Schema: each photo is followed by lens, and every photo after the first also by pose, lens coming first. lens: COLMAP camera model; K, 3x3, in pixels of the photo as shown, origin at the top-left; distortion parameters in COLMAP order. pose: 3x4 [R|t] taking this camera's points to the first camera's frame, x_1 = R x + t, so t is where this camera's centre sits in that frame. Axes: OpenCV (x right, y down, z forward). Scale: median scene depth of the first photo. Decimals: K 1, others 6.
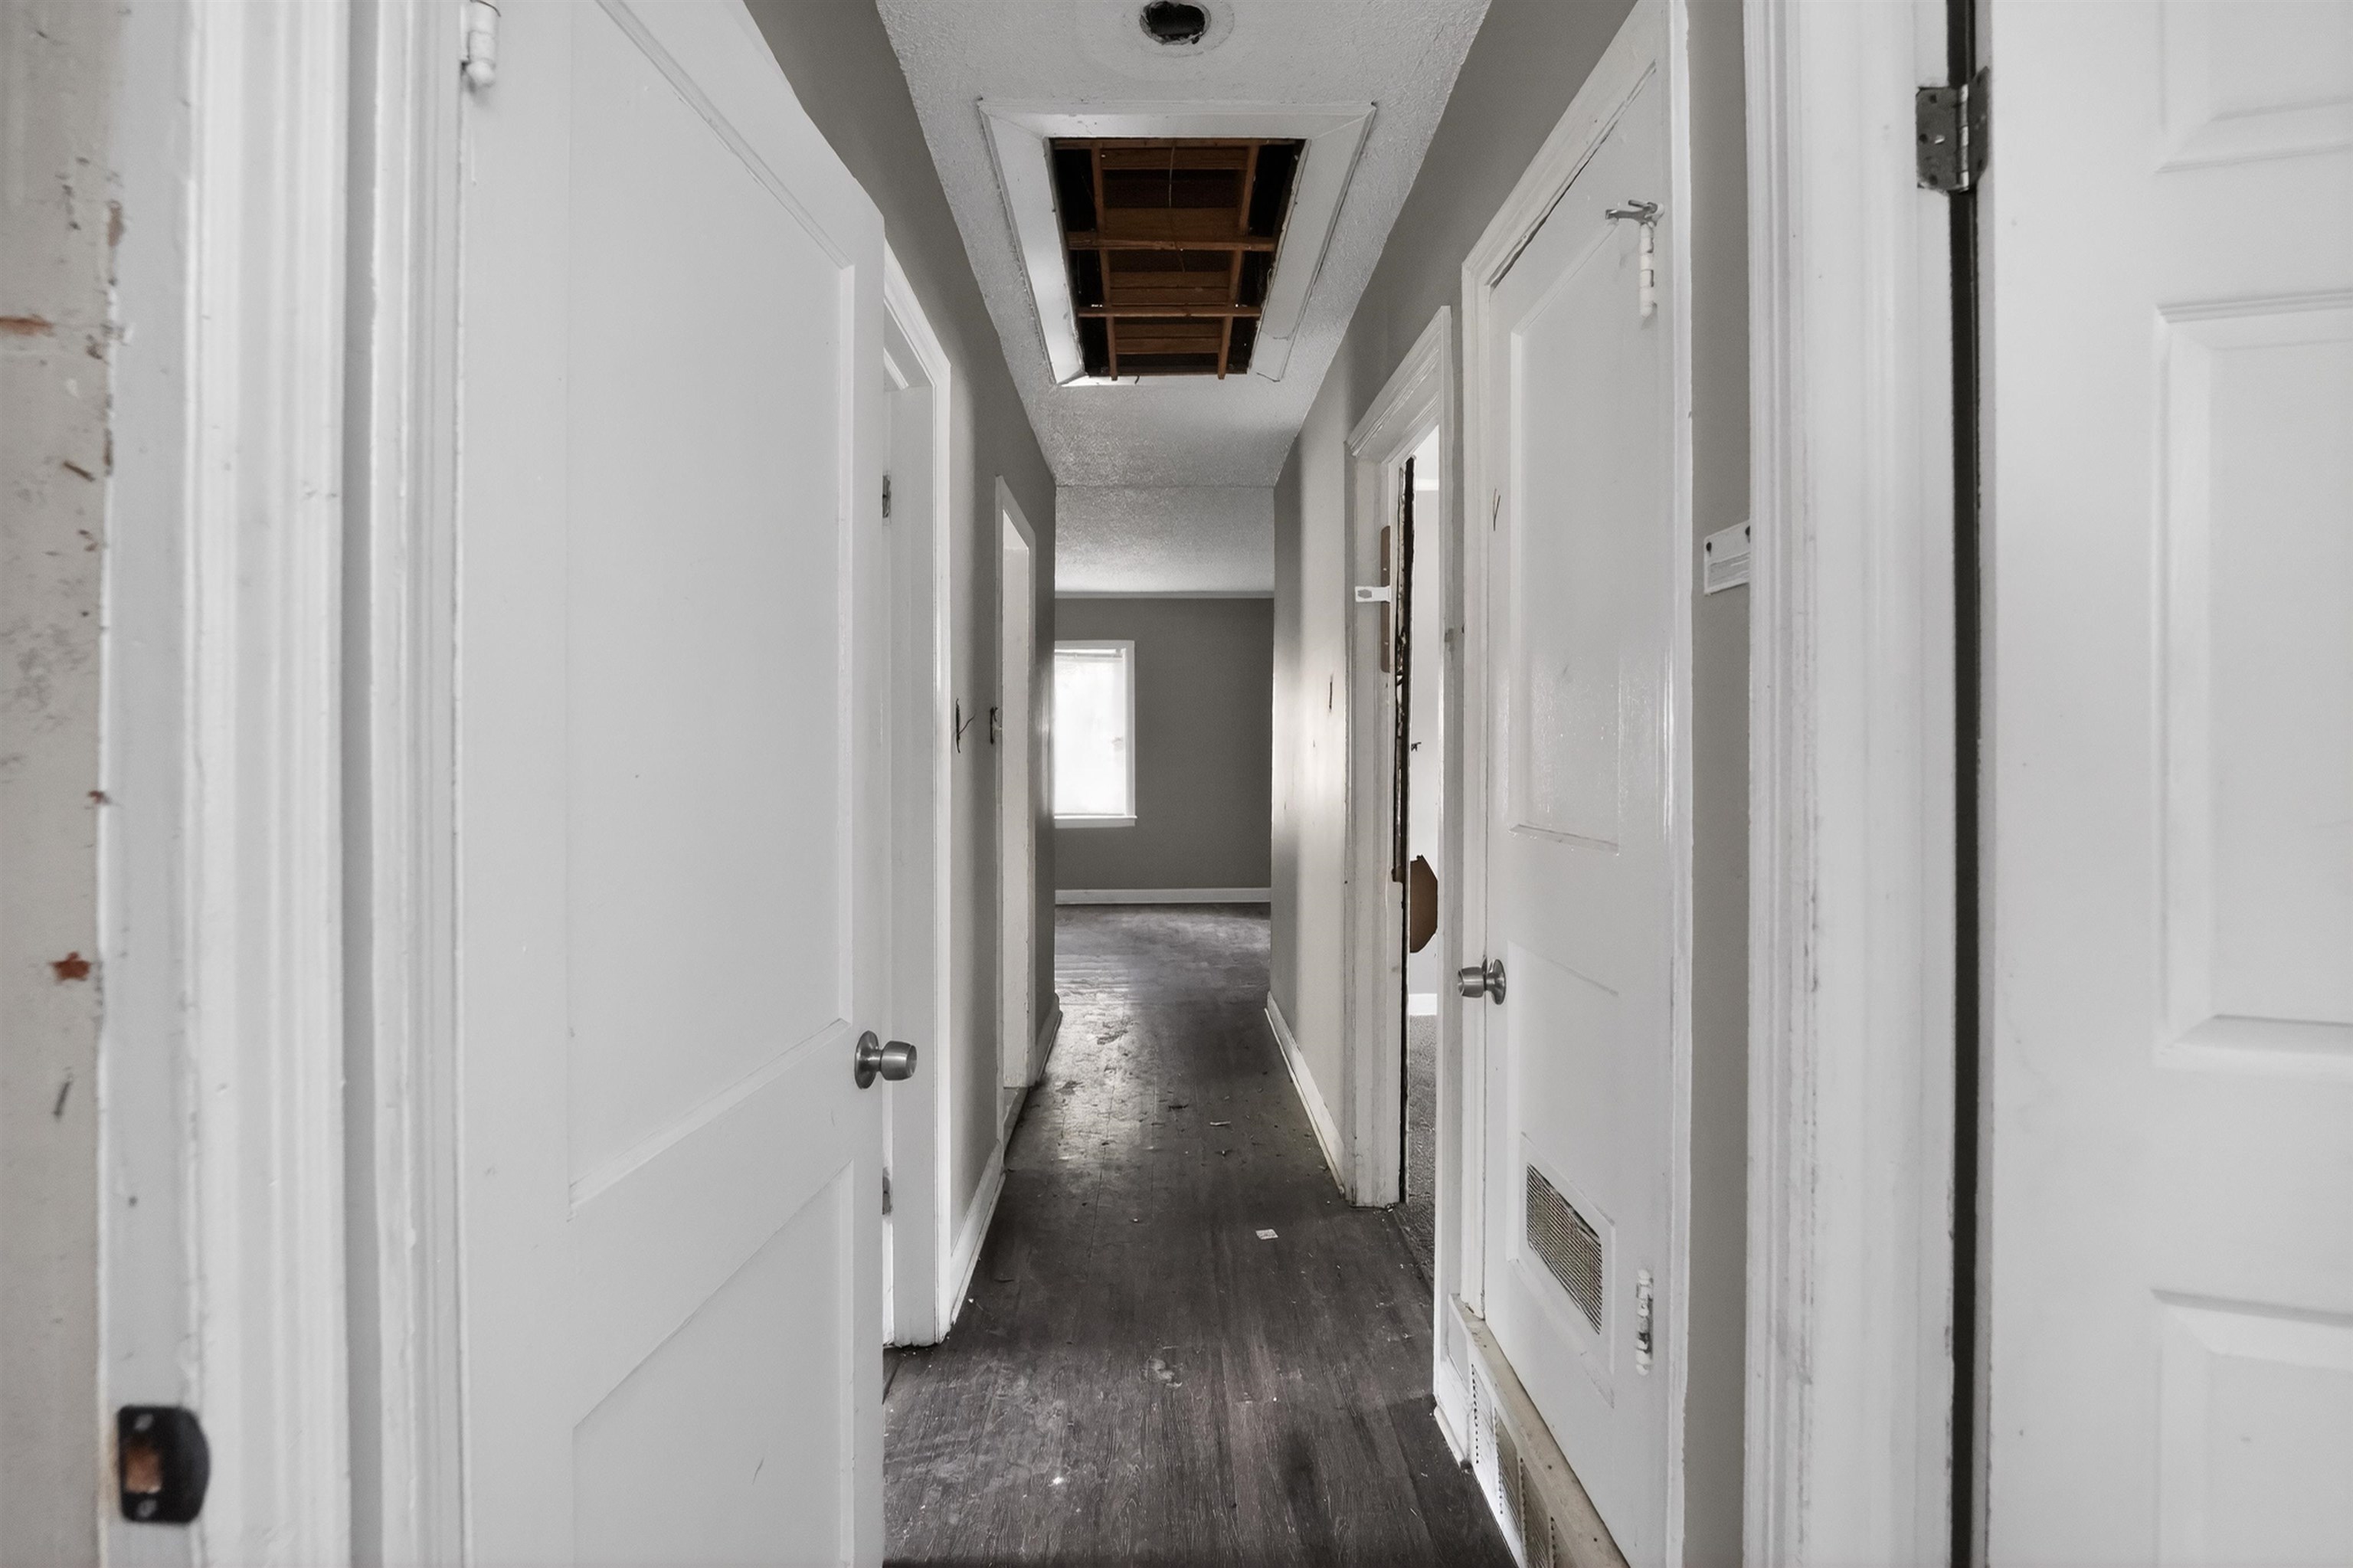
lens RADIAL K [[1066.0, 0, 1170.8], [0, 1066.0, 749.9], [0, 0, 1]] dist [-0.013027, -0.000512]
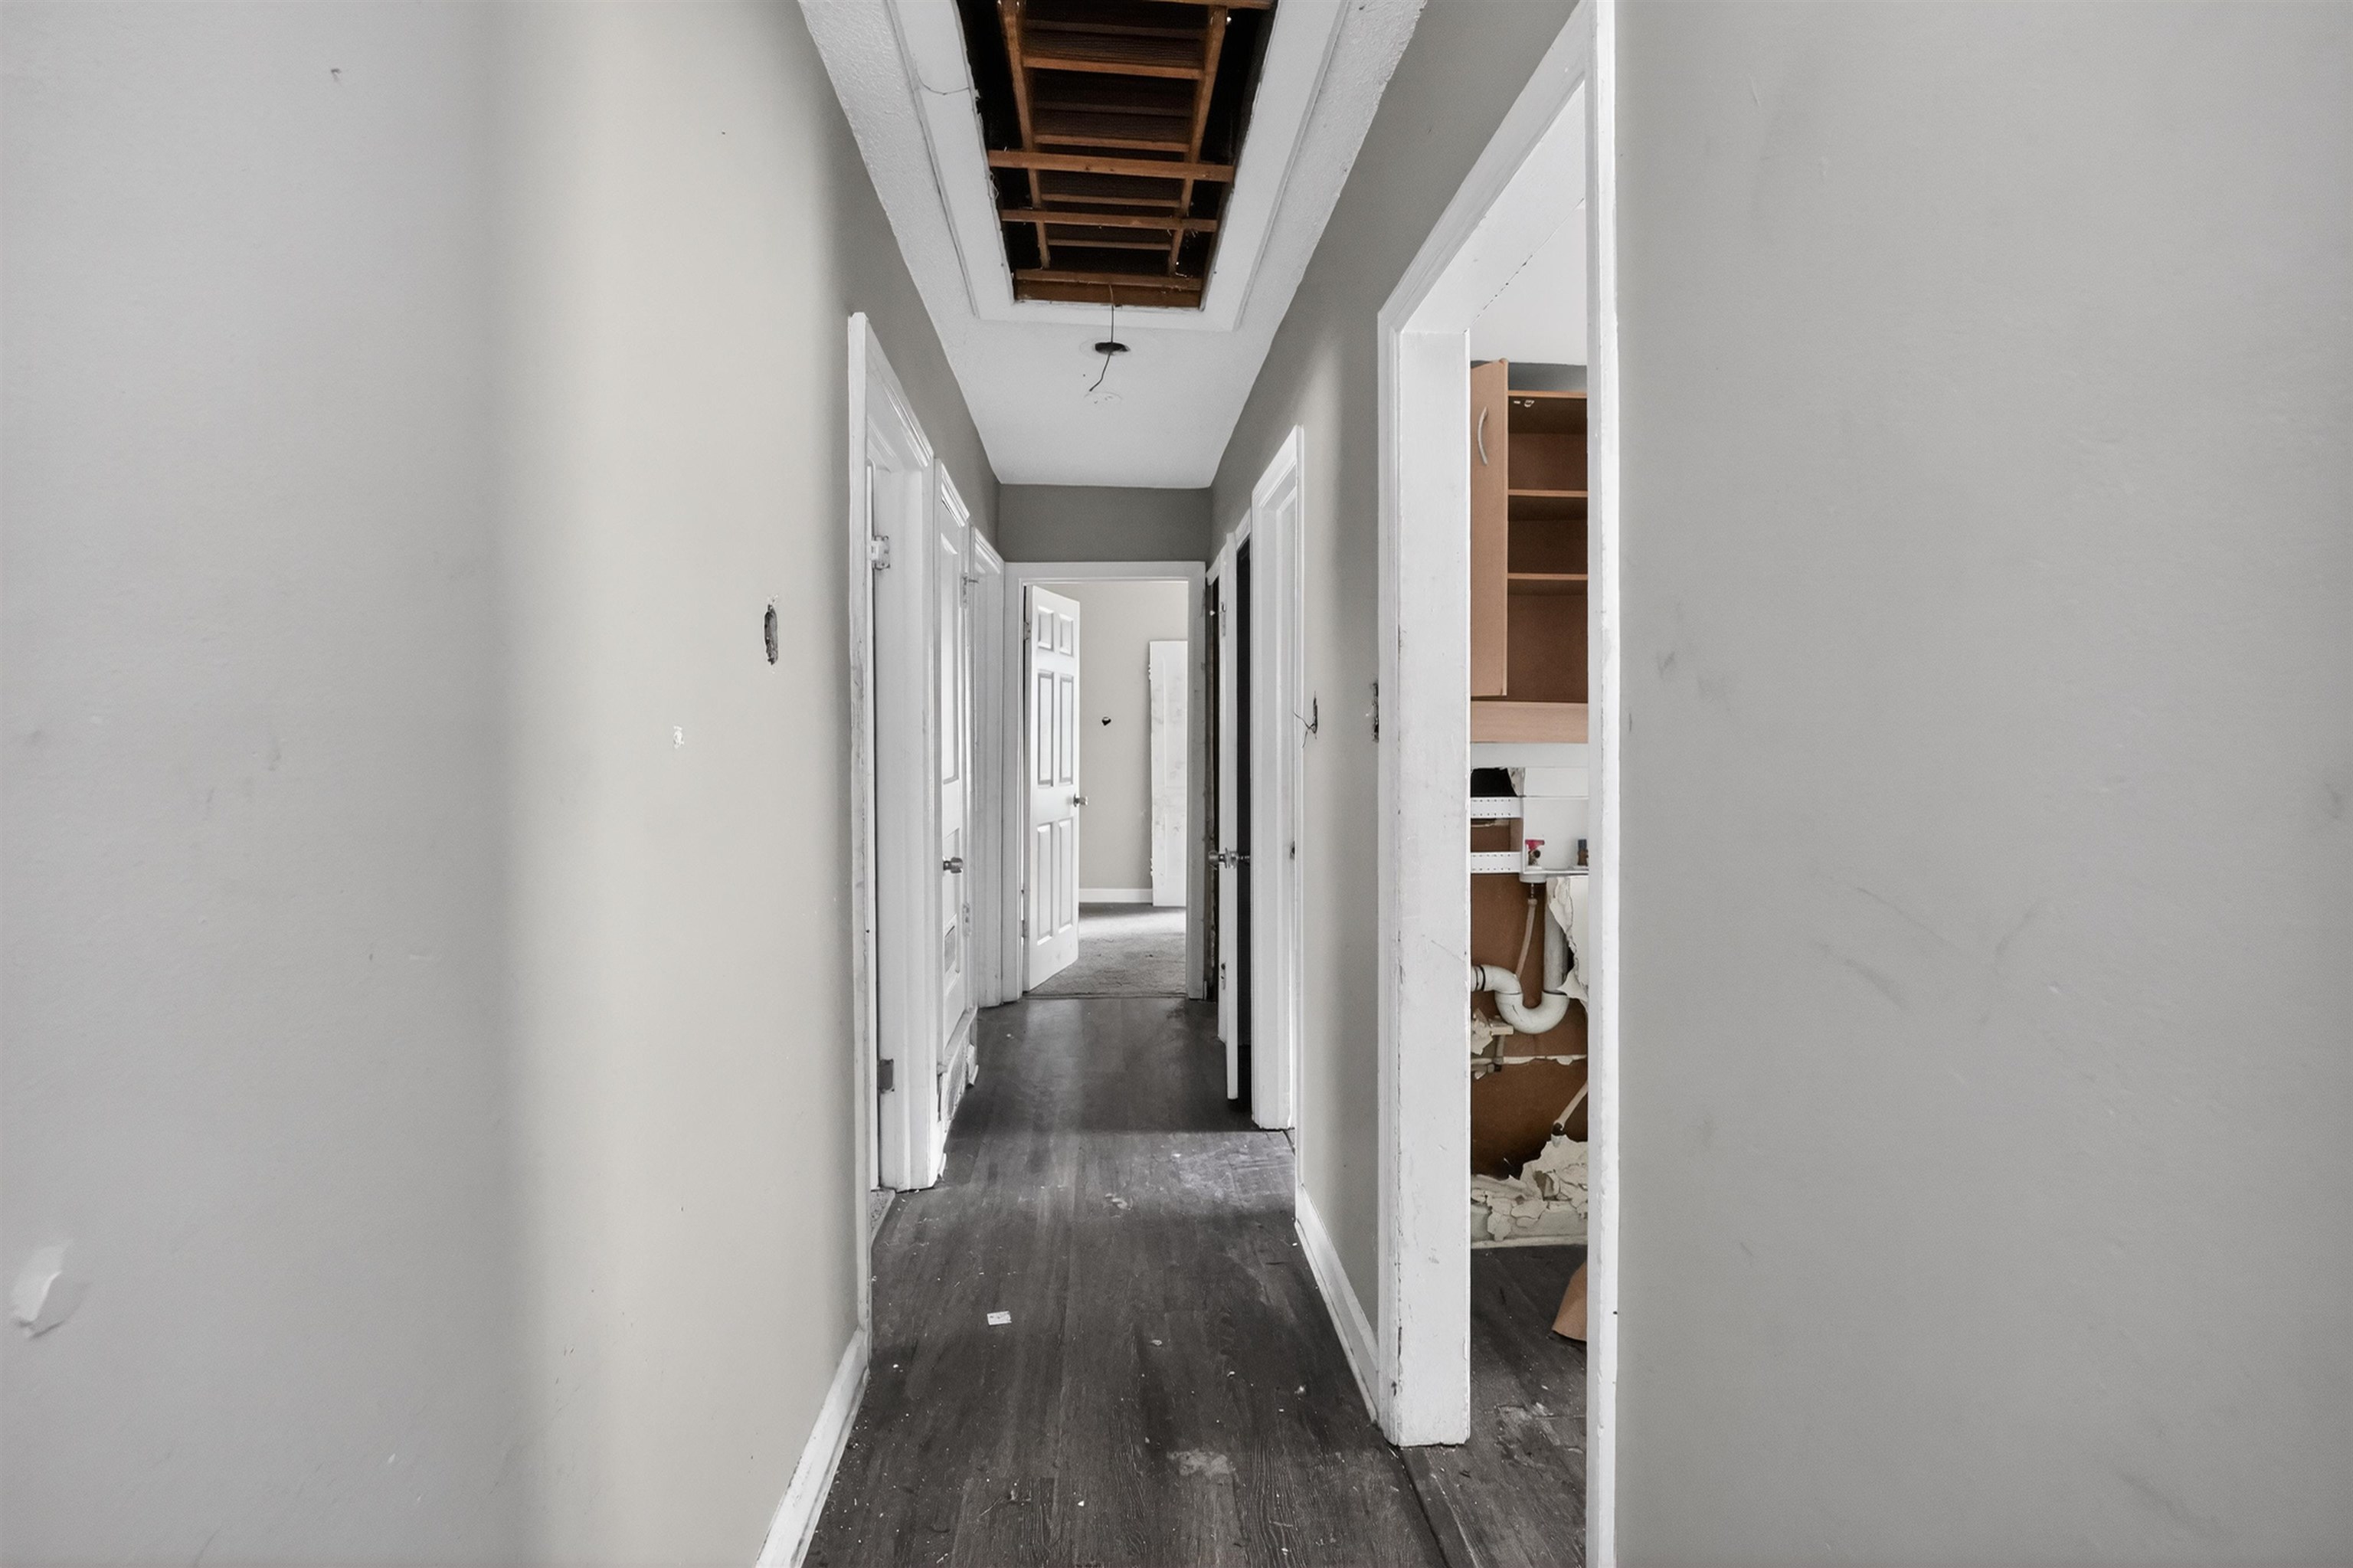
lens RADIAL K [[1066.0, 0, 1170.8], [0, 1066.0, 749.9], [0, 0, 1]] dist [-0.013027, -0.000512]
pose [[-0.998720, 0.000663, -0.050581, -0.004009], [0.000012, 0.999917, 0.012876, -0.008610], [0.050586, 0.012859, -0.998637, 1.774031]]
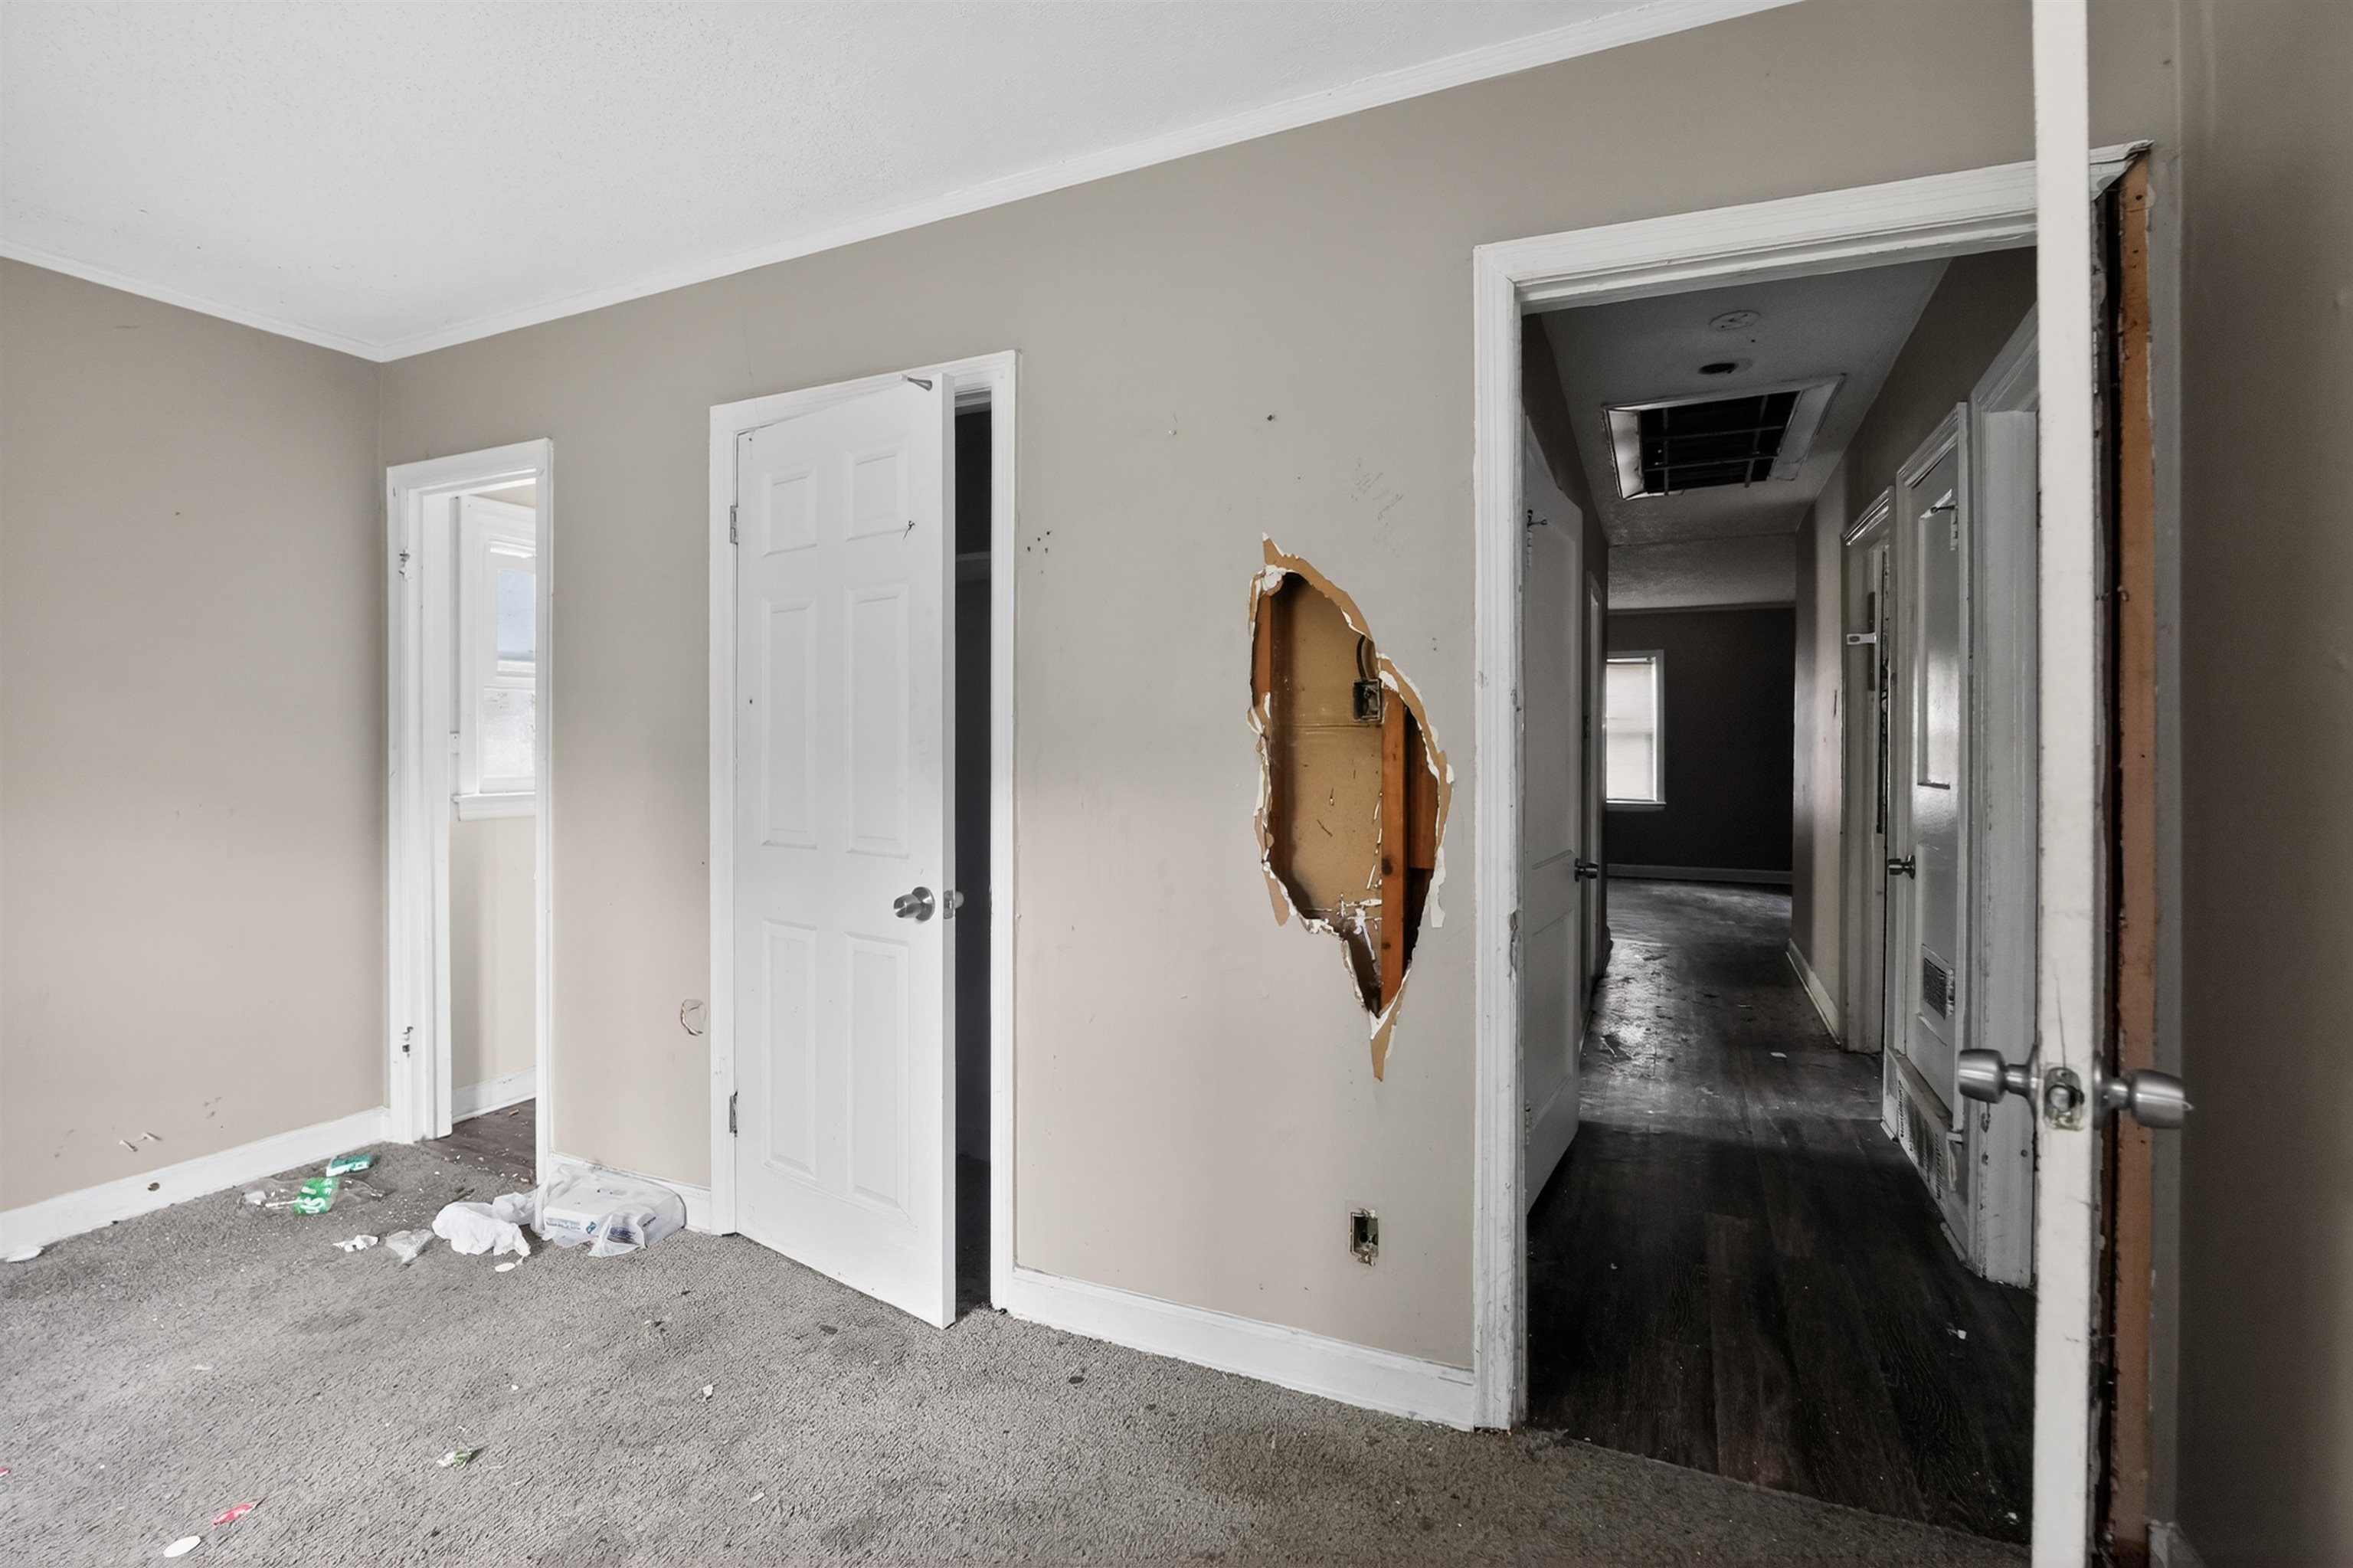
lens RADIAL K [[1055.3, 0, 1173.6], [0, 1055.3, 743.0], [0, 0, 1]] dist [-0.025432, -0.000455]
pose [[0.897916, 0.001281, -0.440166, -0.031273], [-0.001845, 0.999998, -0.000853, 0.002092], [0.440164, 0.001578, 0.897916, -0.734274]]
